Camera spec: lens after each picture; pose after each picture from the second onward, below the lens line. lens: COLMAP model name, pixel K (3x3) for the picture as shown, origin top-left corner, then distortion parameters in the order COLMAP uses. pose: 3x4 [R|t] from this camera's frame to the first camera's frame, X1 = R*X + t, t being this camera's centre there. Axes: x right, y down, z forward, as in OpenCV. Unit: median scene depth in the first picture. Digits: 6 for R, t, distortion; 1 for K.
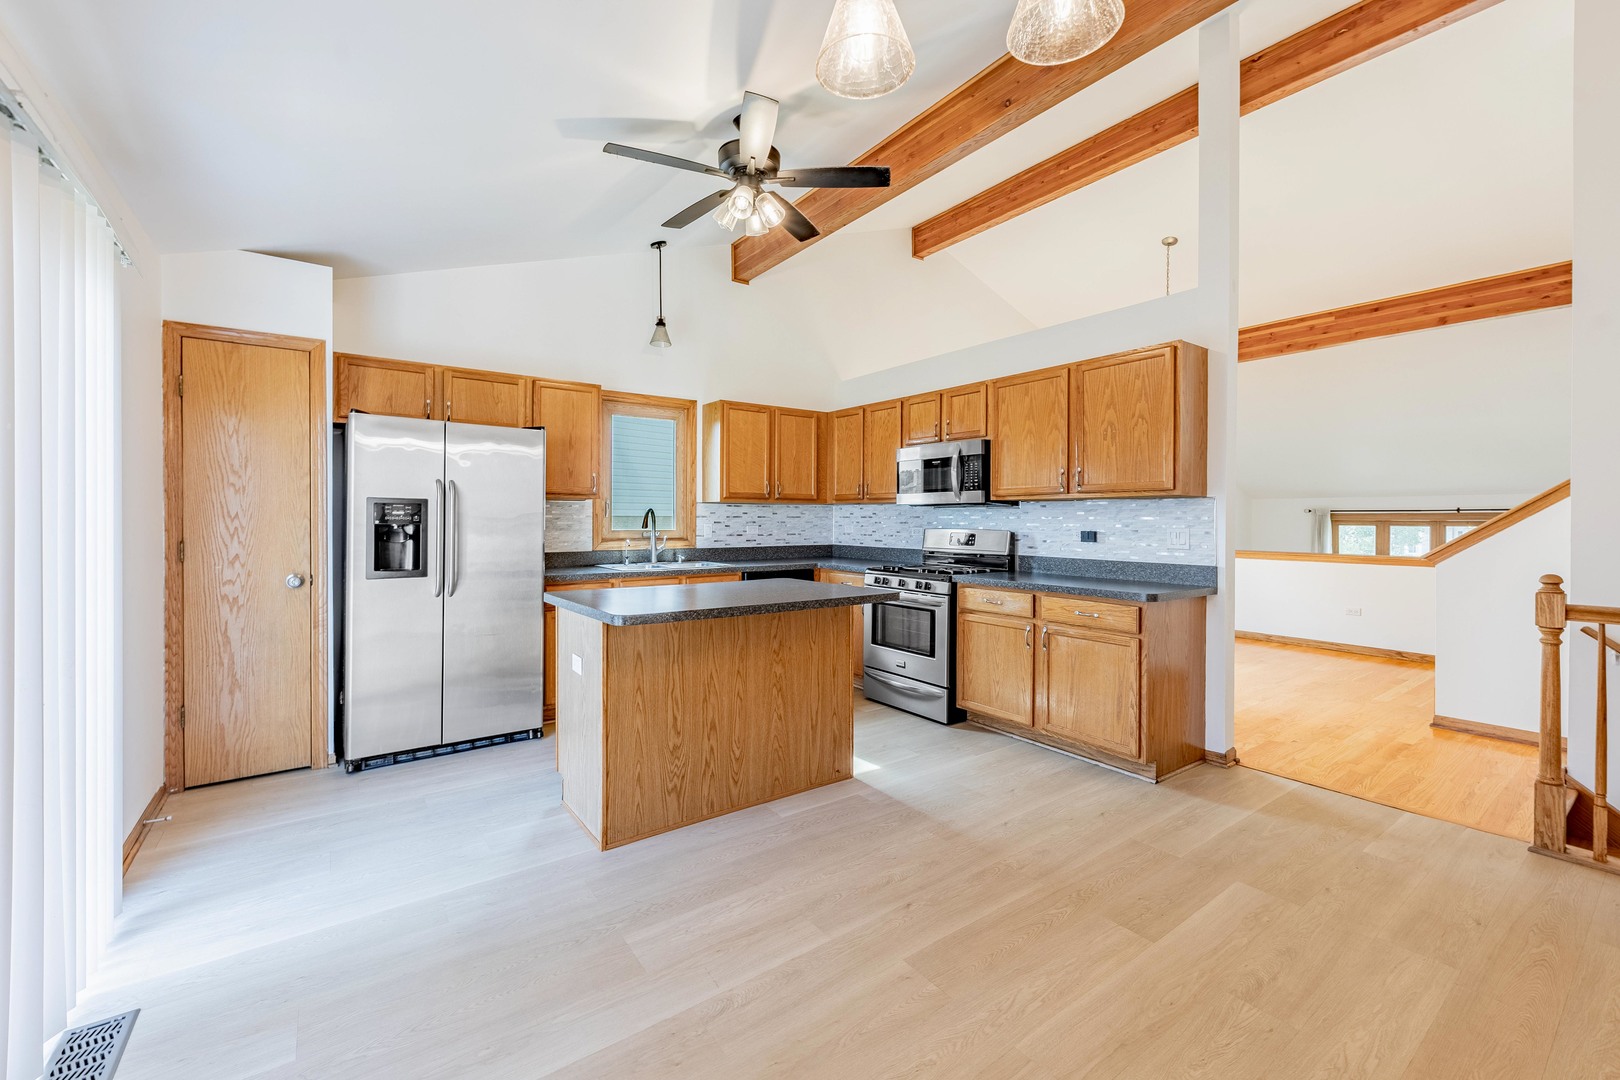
lens RADIAL K [[652.6, 0, 797.3], [0, 652.6, 522.2], [0, 0, 1]] dist [0.002346, -0.000018]
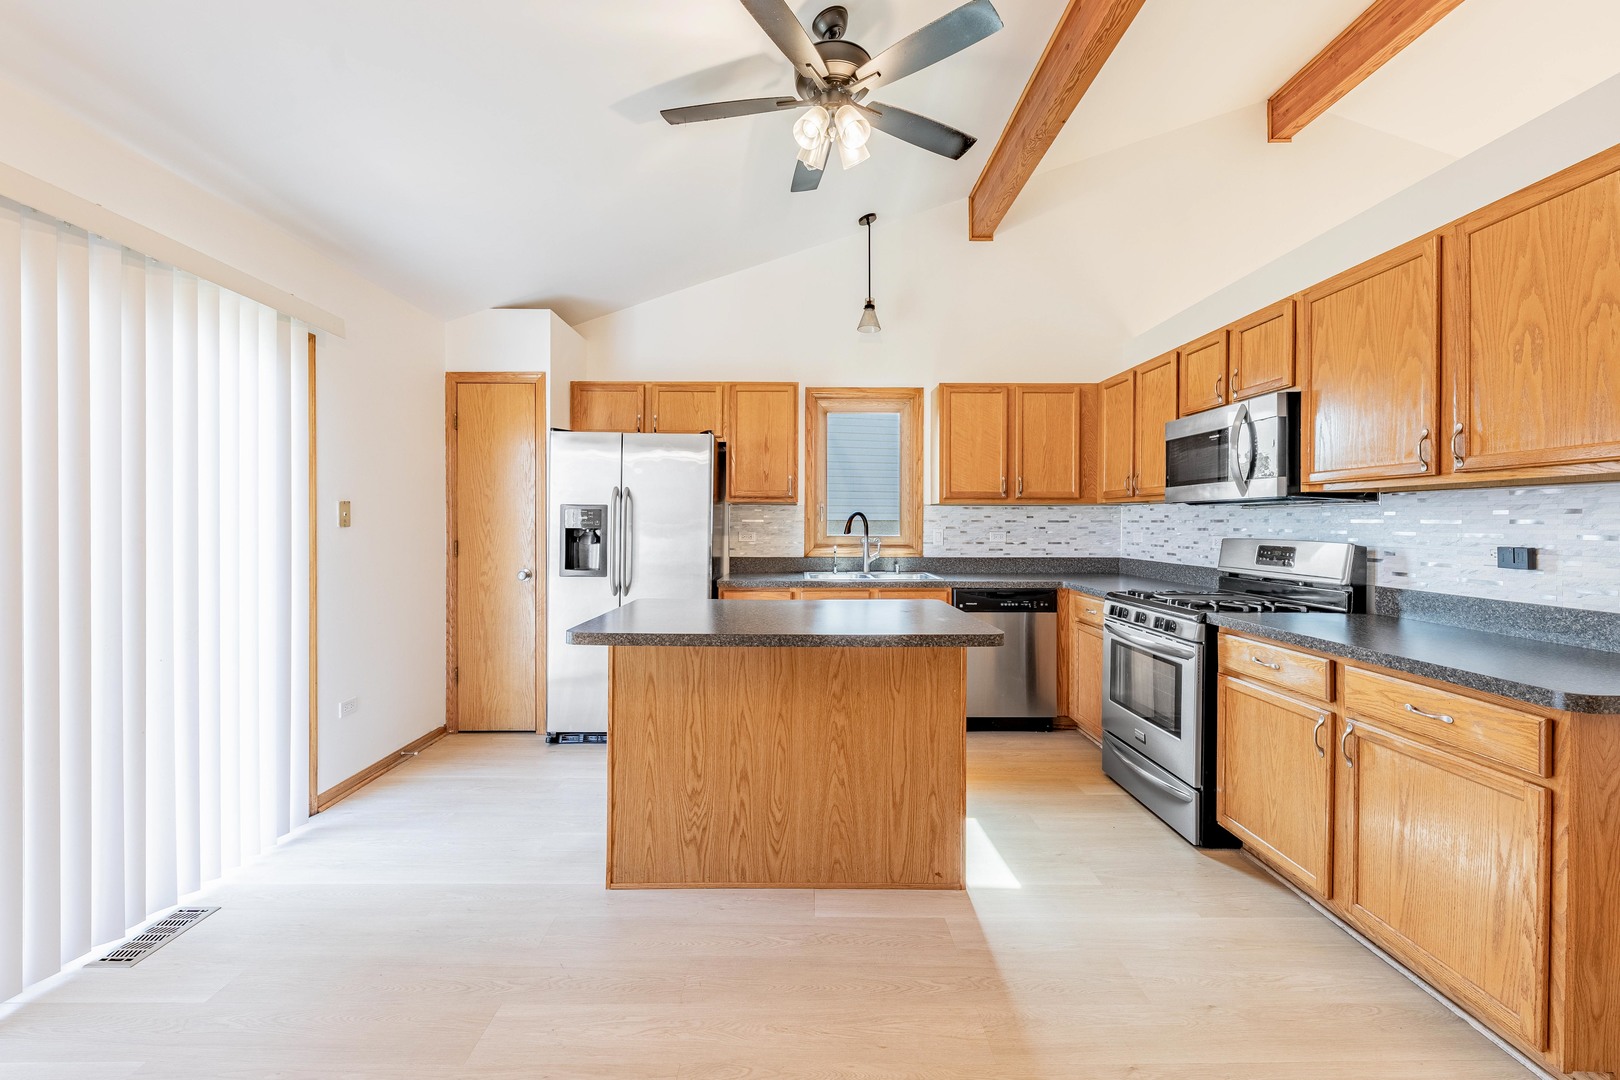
lens RADIAL K [[647.4, 0, 802.5], [0, 647.4, 526.9], [0, 0, 1]] dist [0.008836, -0.005374]
pose [[0.818677, 0.002901, -0.574248, 0.290762], [-0.003090, 0.999995, 0.000646, -0.000916], [0.574247, 0.001246, 0.818681, 0.274178]]
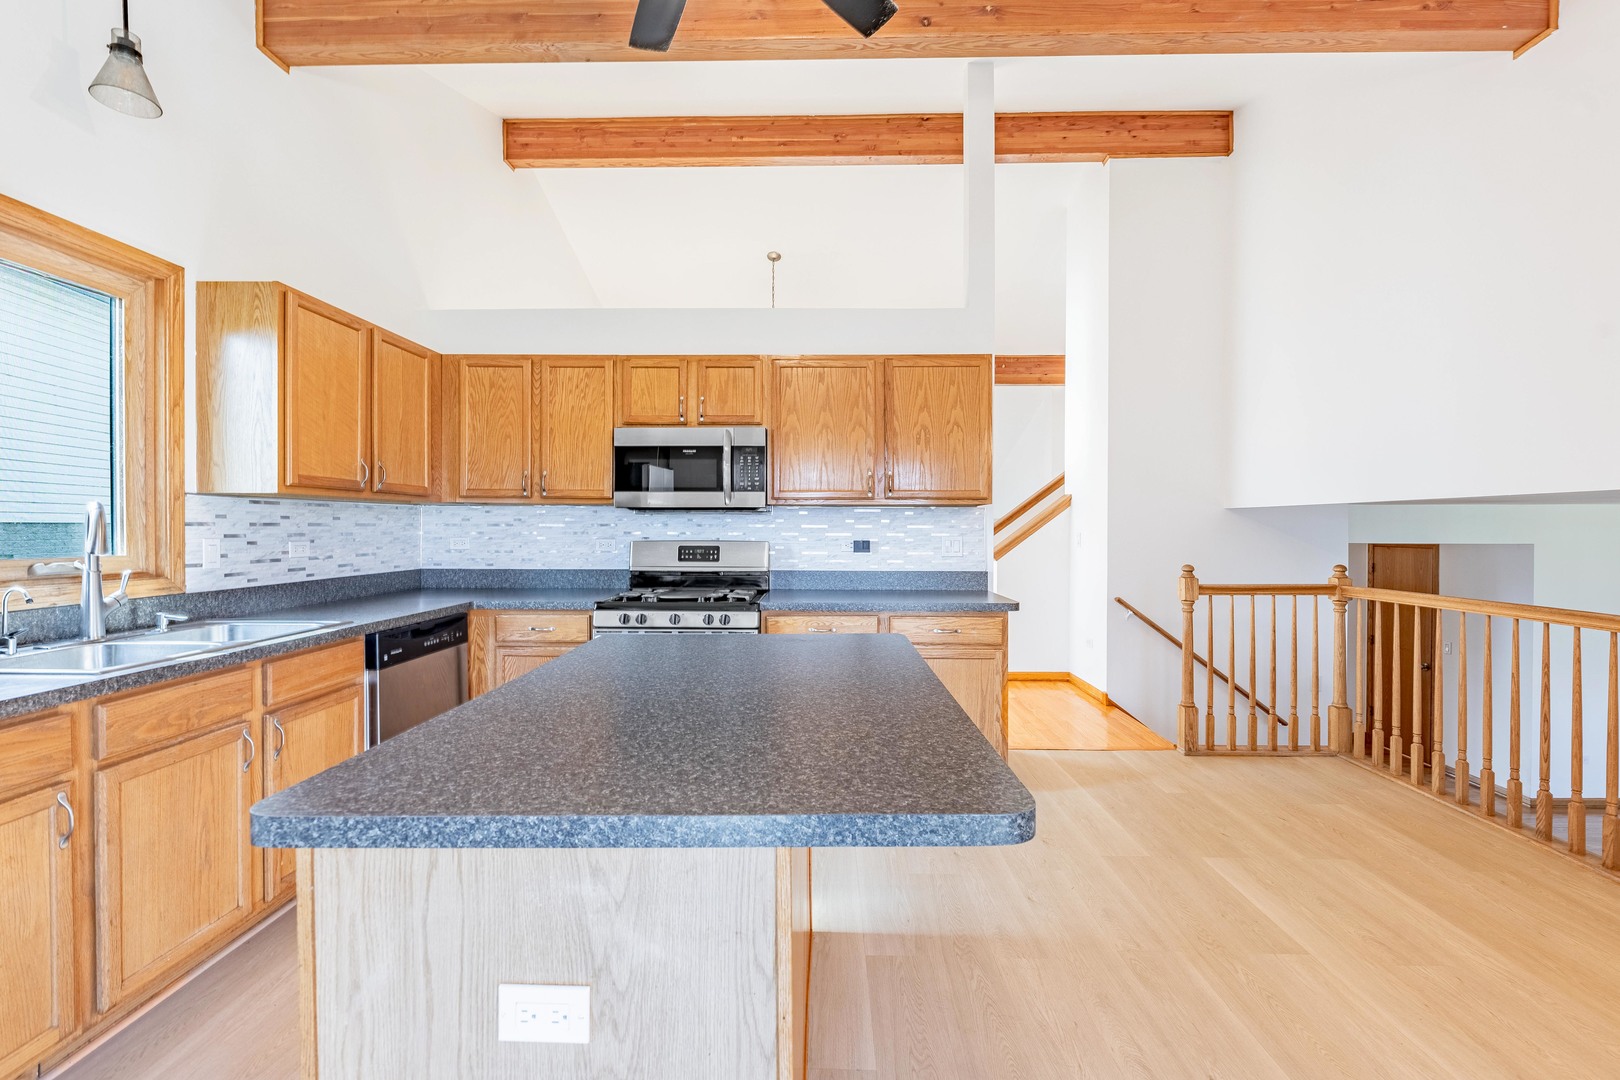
lens RADIAL K [[663.2, 0, 800.2], [0, 663.2, 531.6], [0, 0, 1]] dist [0.000456, -0.000889]
pose [[0.595195, -0.007964, 0.803542, -0.374079], [0.004308, 0.999968, 0.006721, -0.006076], [-0.803569, -0.000539, 0.595211, 0.527313]]
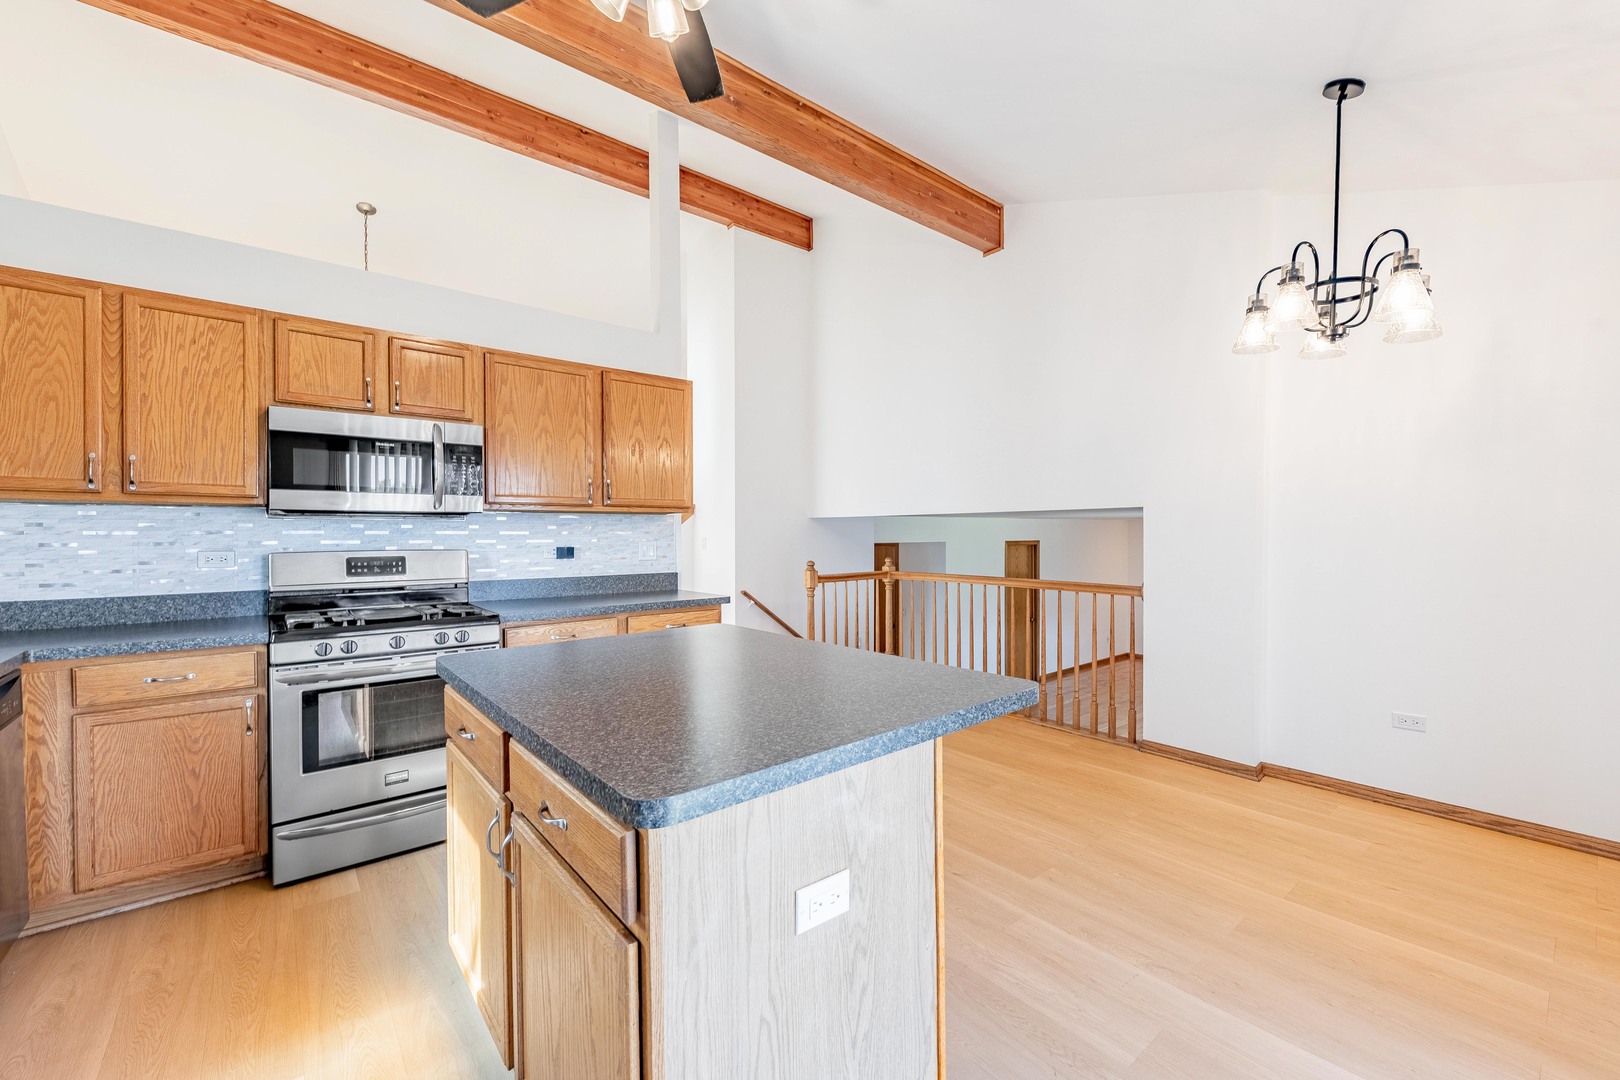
lens RADIAL K [[668.9, 0, 810.0], [0, 668.9, 537.9], [0, 0, 1]] dist [0.006531, -0.003804]
pose [[-0.086324, -0.010817, 0.996208, -0.543730], [0.007584, 0.999905, 0.011514, -0.007744], [-0.996238, 0.008549, -0.086234, 0.761981]]
